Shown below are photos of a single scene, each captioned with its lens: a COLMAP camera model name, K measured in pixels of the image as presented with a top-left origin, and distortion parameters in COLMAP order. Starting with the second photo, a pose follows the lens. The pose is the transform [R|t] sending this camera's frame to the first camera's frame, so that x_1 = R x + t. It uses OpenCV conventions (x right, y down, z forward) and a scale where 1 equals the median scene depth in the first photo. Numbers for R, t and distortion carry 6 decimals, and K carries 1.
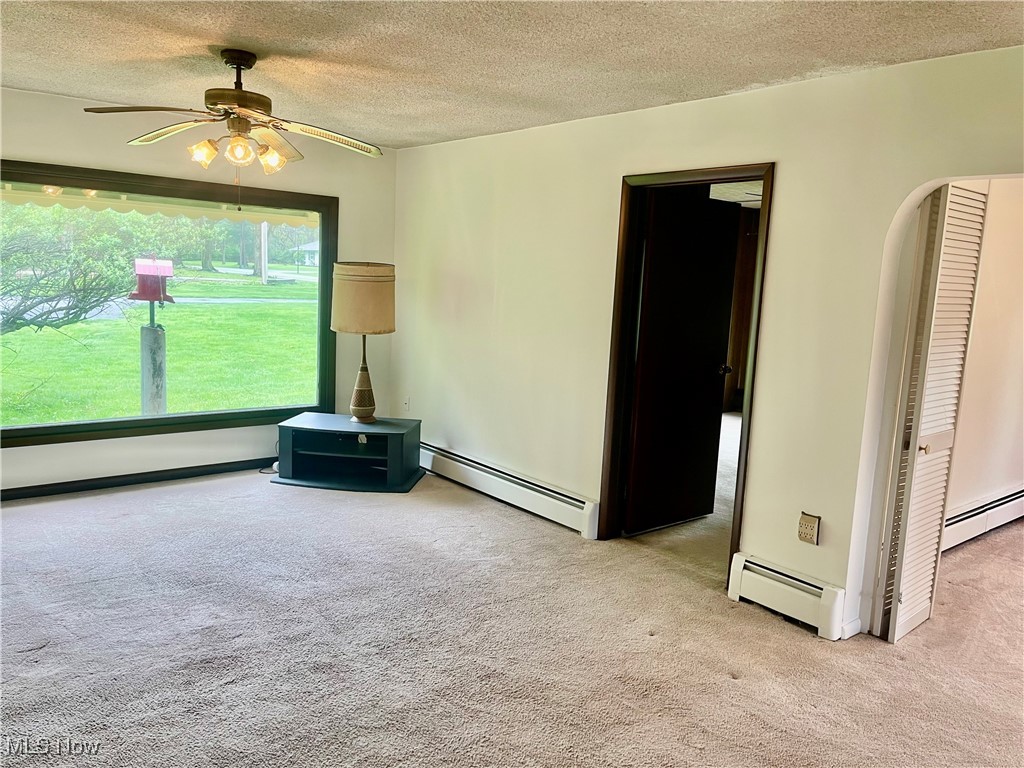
lens RADIAL K [[776.6, 0, 513.7], [0, 776.6, 384.3], [0, 0, 1]] dist [0.056830, -0.056824]
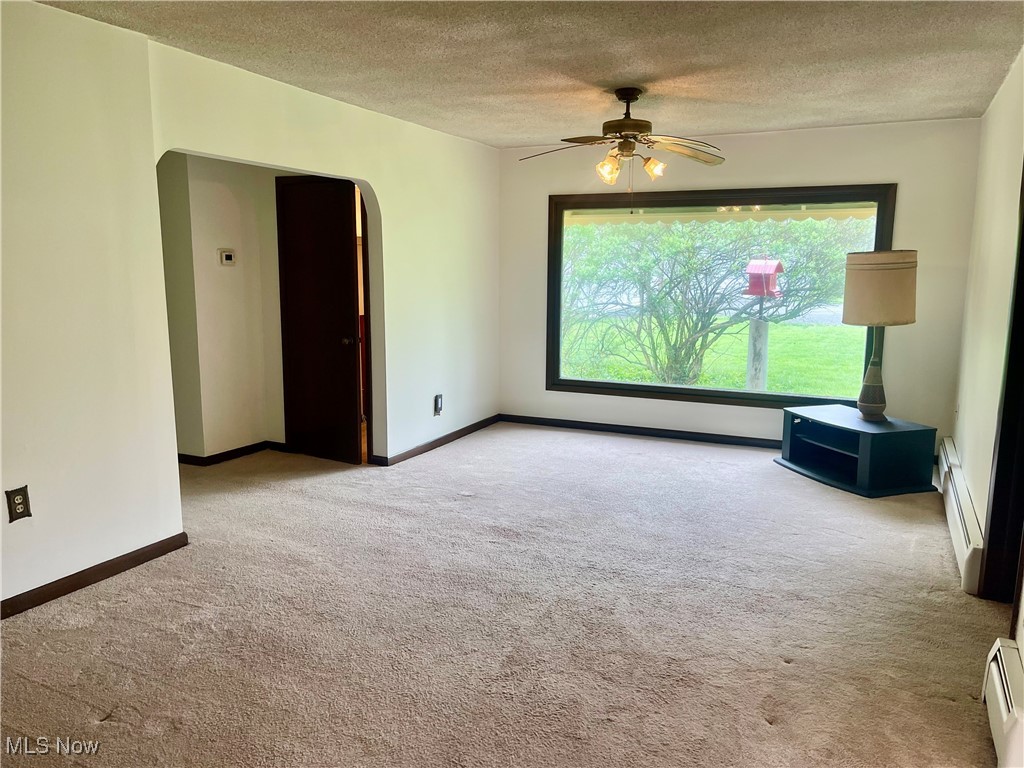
lens RADIAL K [[776.6, 0, 512.7], [0, 776.6, 382.2], [0, 0, 1]] dist [0.056830, -0.056824]
pose [[0.415747, 0.092260, -0.904788, 0.616022], [-0.113036, 0.992370, 0.049251, 0.007248], [0.902428, 0.081798, 0.423004, 0.264578]]
